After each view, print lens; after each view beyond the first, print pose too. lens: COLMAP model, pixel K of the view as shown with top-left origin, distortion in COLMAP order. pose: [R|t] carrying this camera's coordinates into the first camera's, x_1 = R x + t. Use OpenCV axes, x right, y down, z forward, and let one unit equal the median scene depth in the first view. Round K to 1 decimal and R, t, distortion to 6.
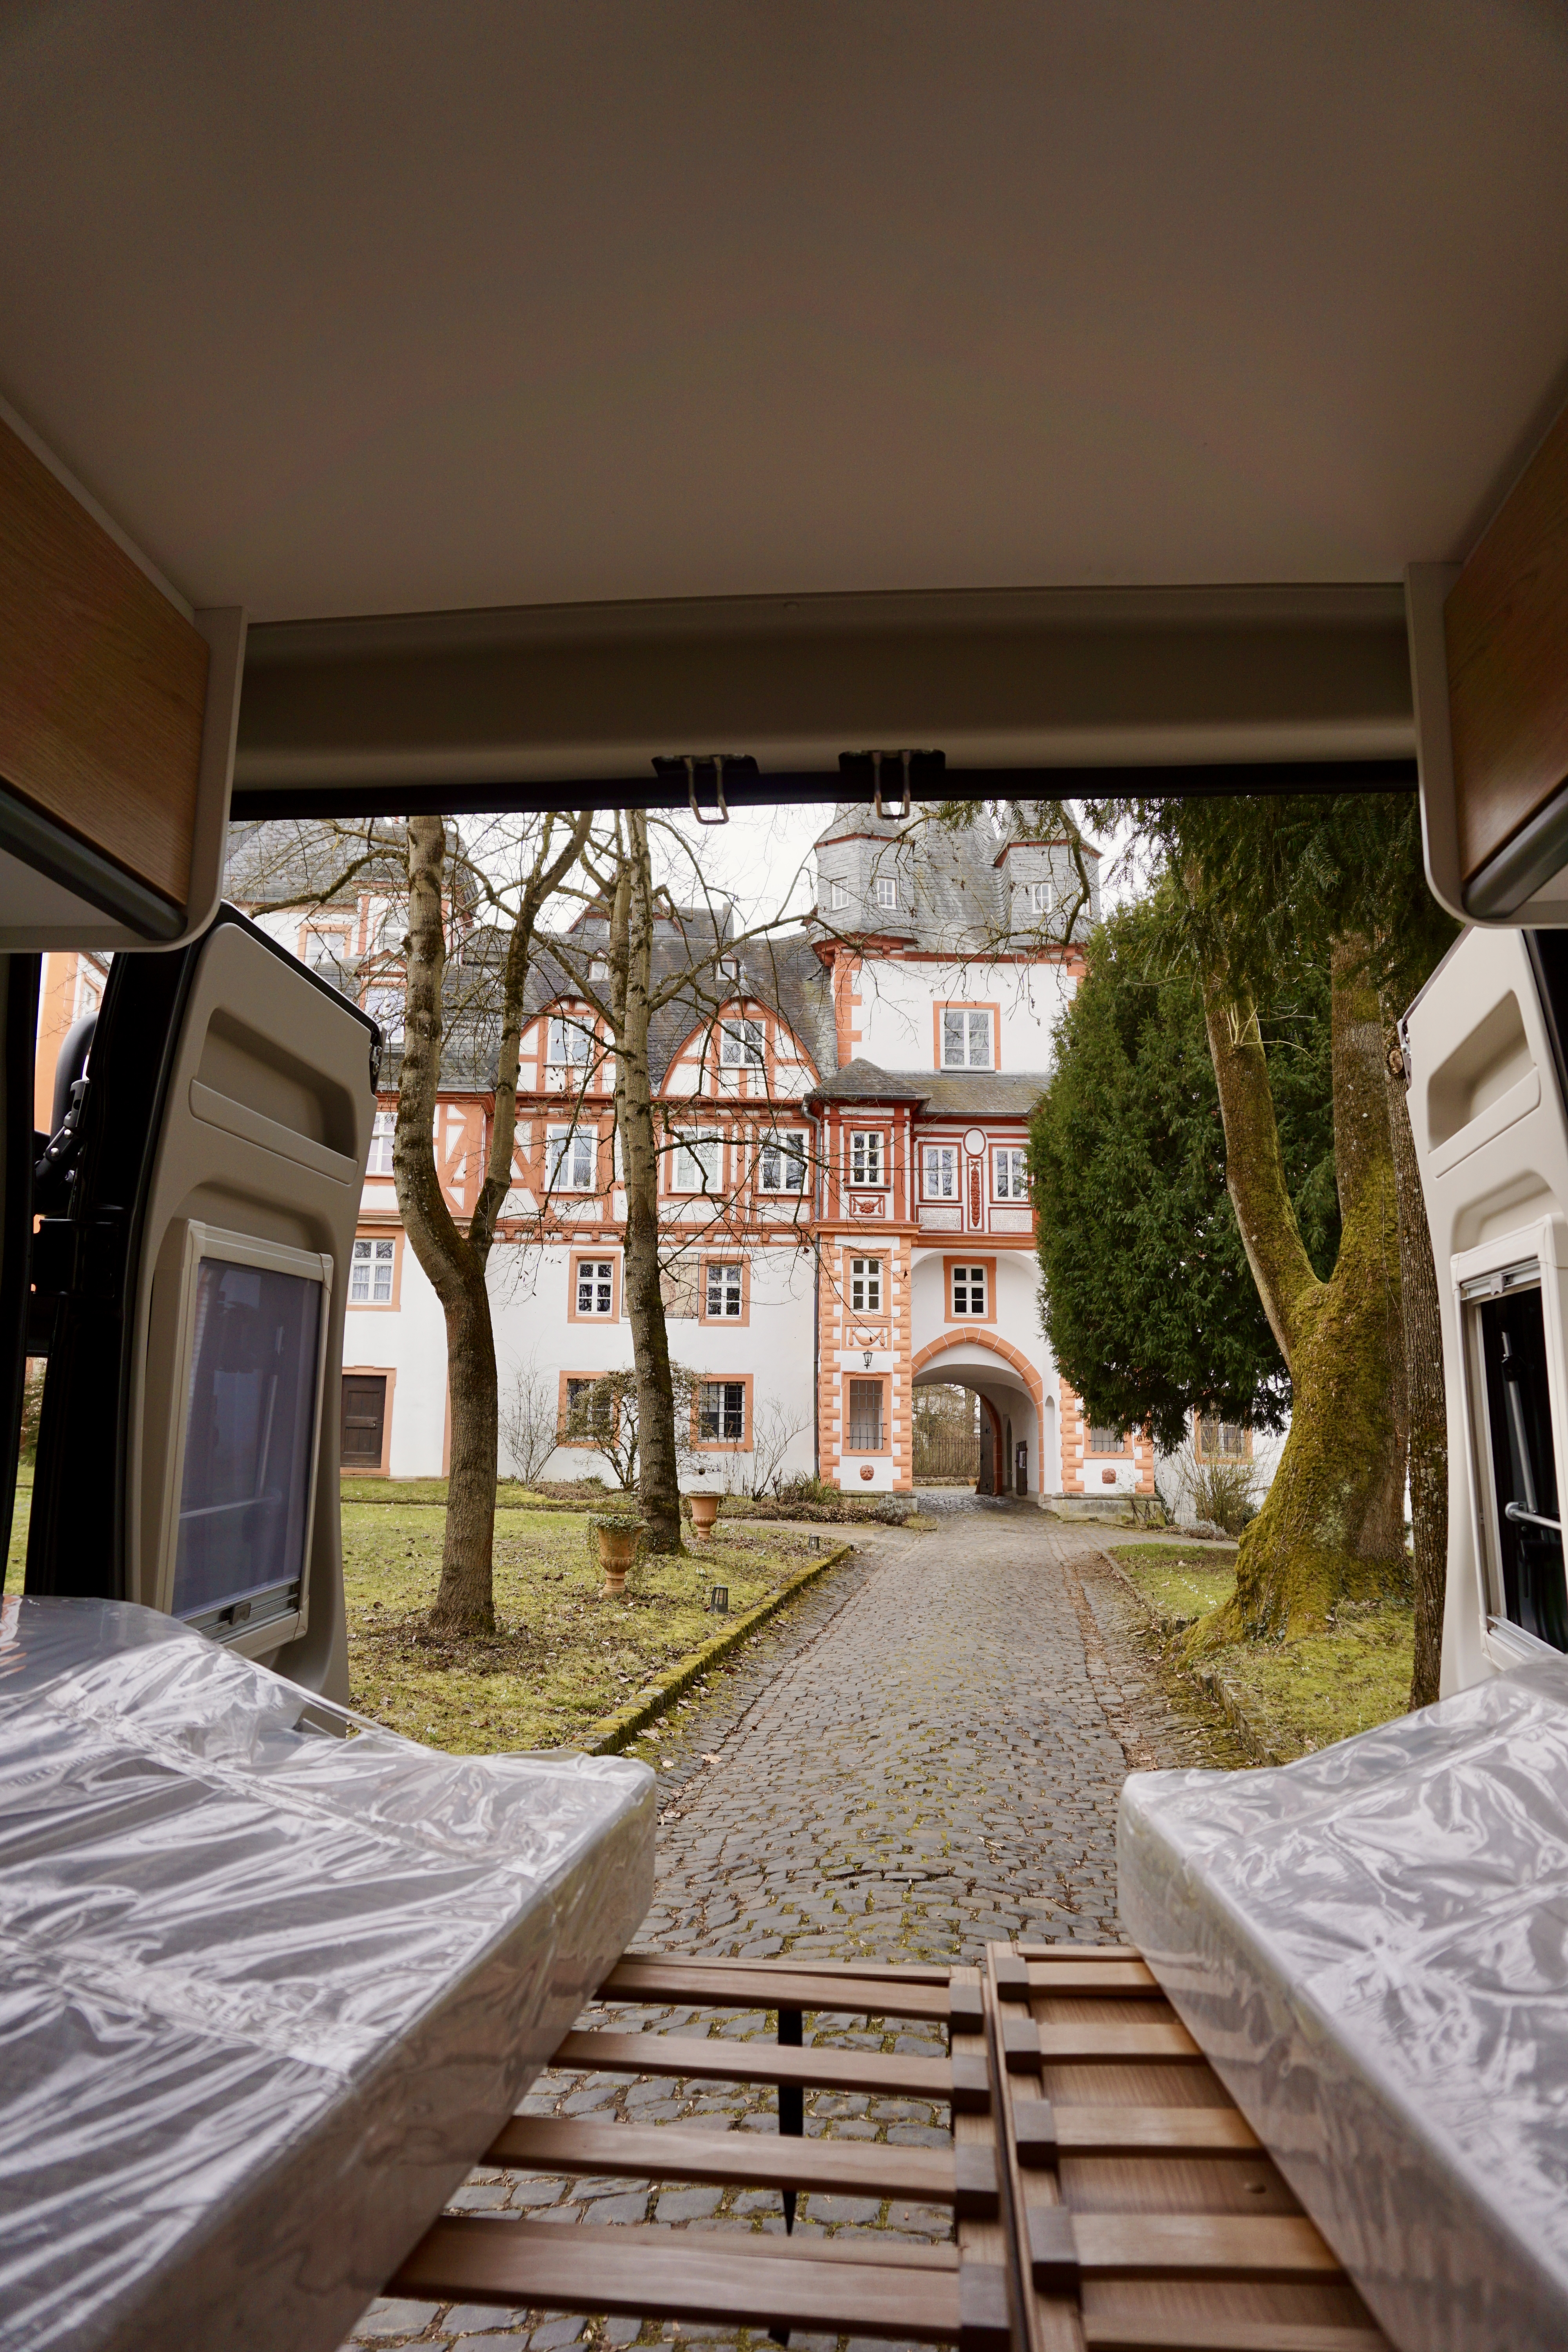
lens RADIAL K [[1554.3, 0, 820.0], [0, 1554.3, 1193.9], [0, 0, 1]] dist [-0.019275, 0.006726]
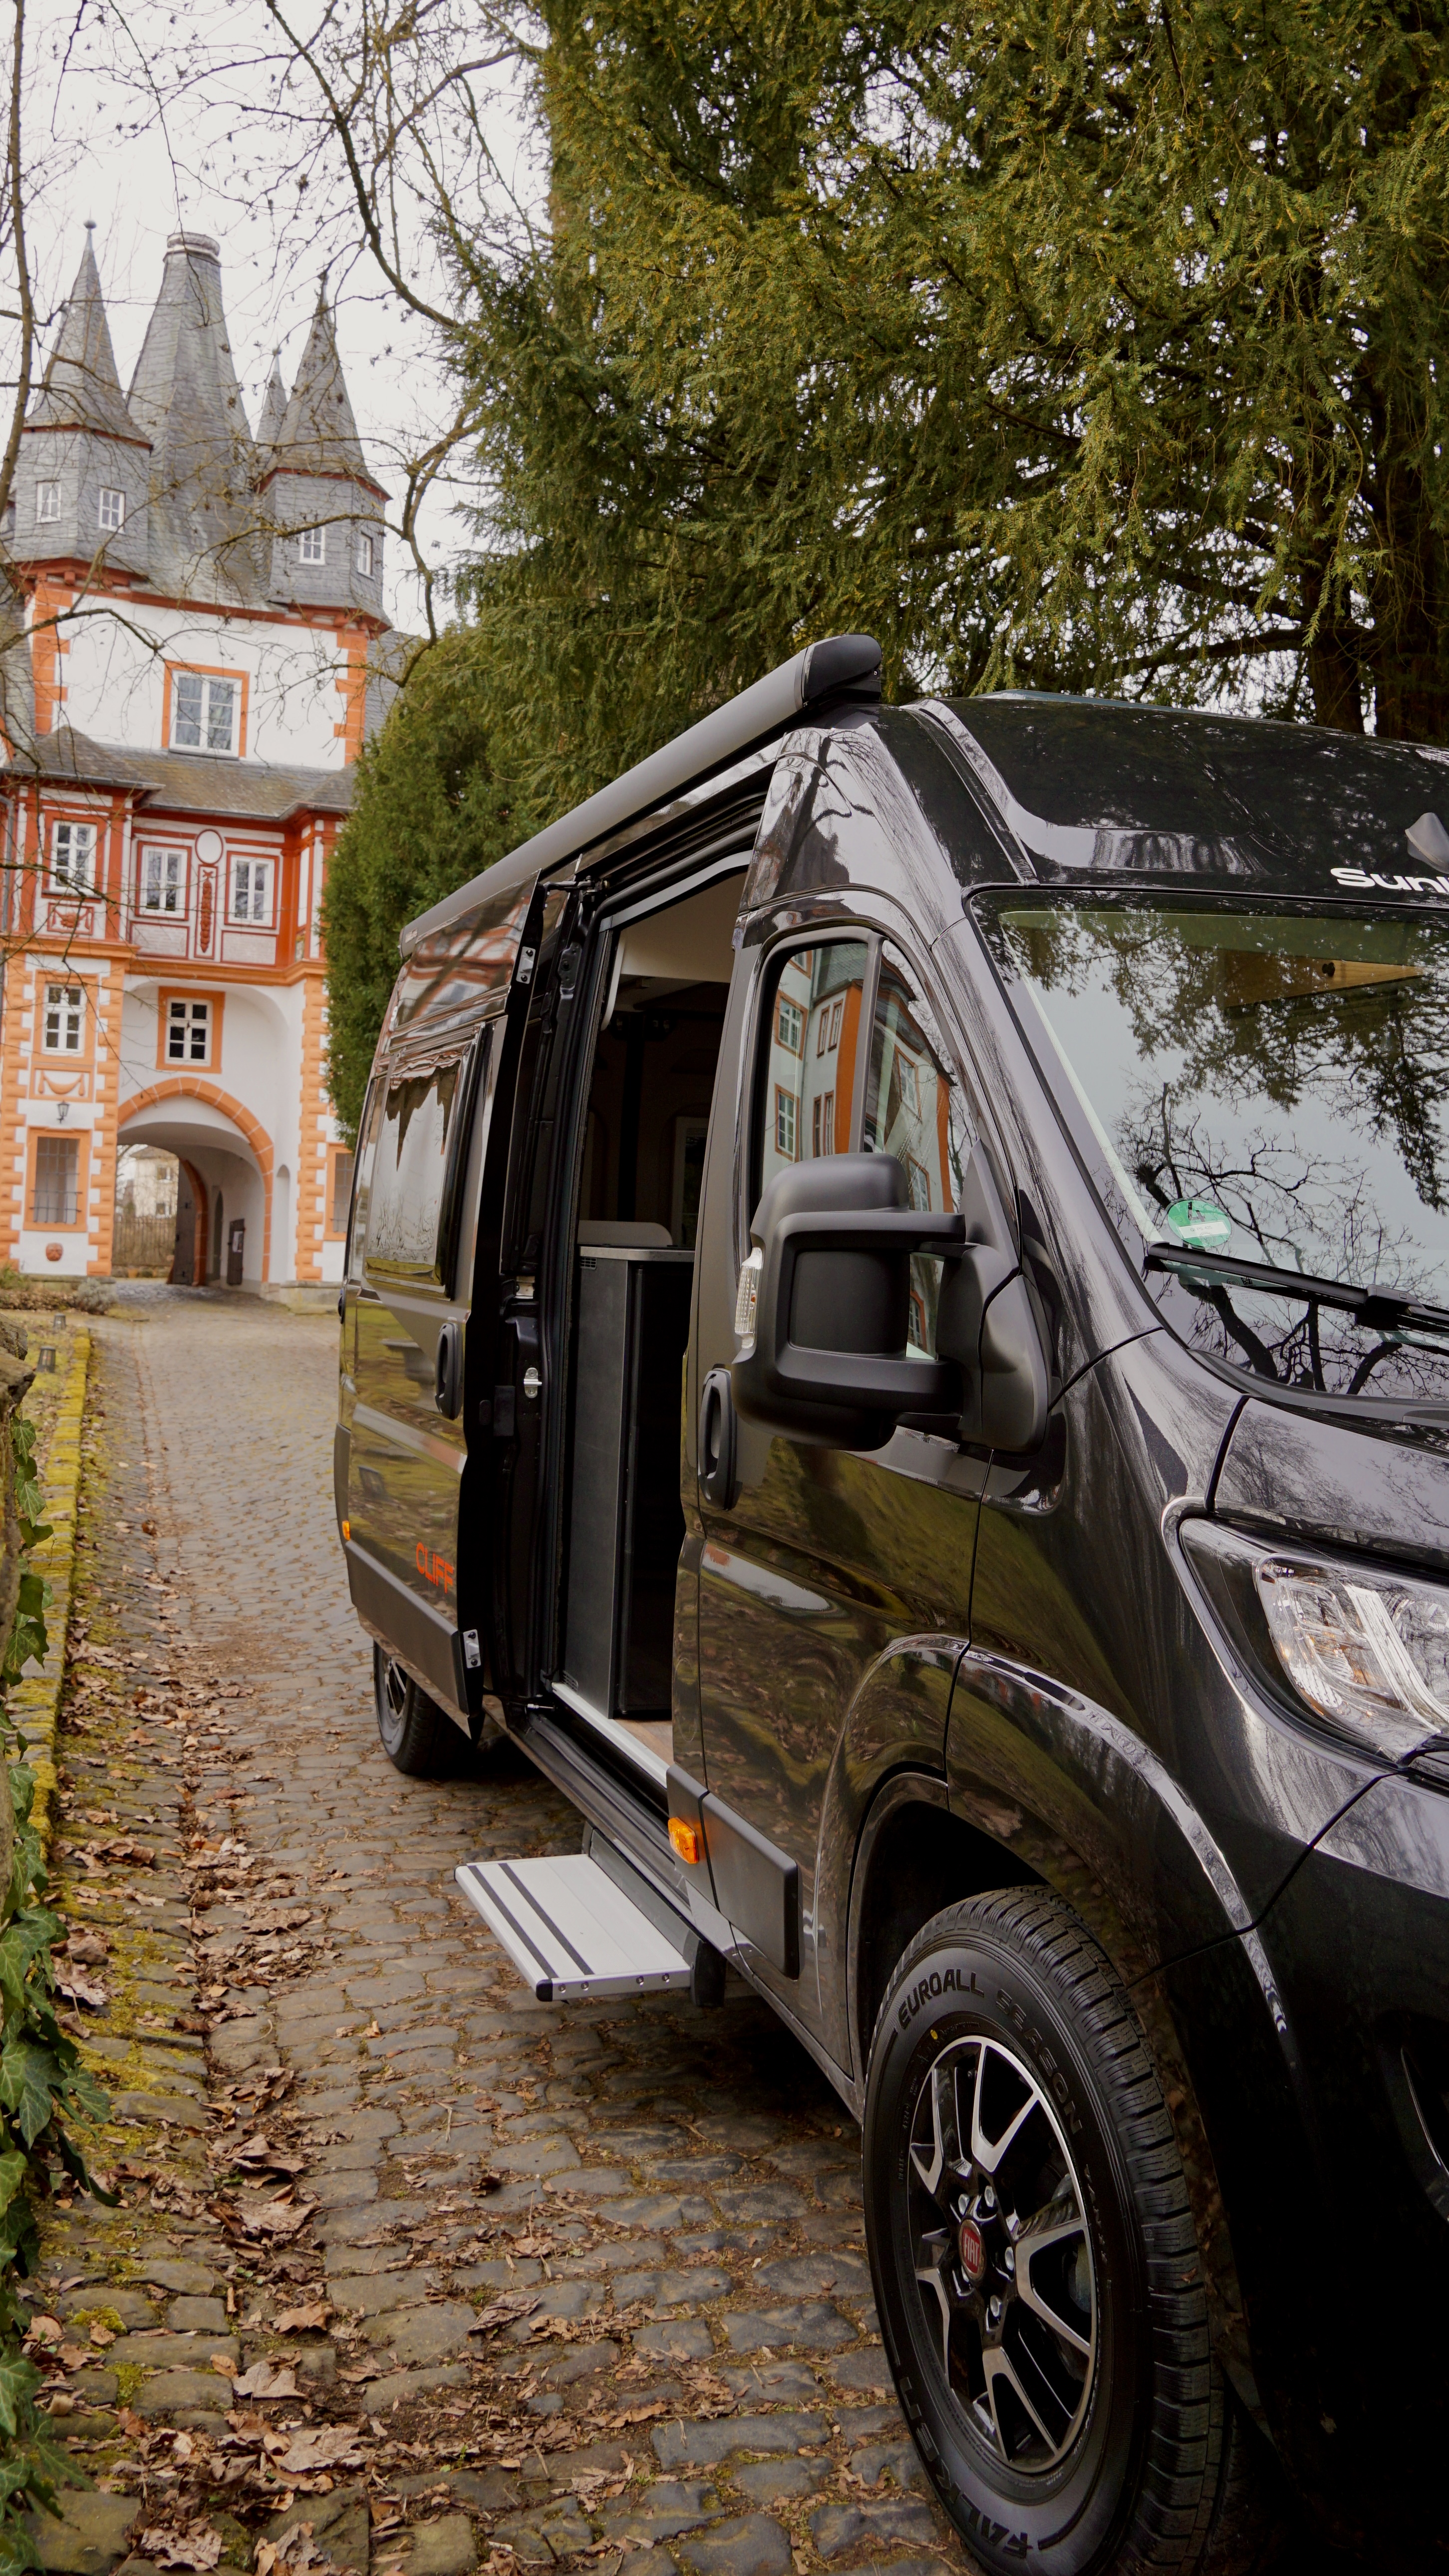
lens RADIAL K [[2177.9, 0, 724.4], [0, 2177.9, 1288.5], [0, 0, 1]] dist [-0.002127, -0.000537]
pose [[0.926720, 0.013448, 0.375511, -0.072555], [-0.082688, 0.982160, 0.168891, -0.021198], [-0.366541, -0.187565, 0.911300, -0.159899]]
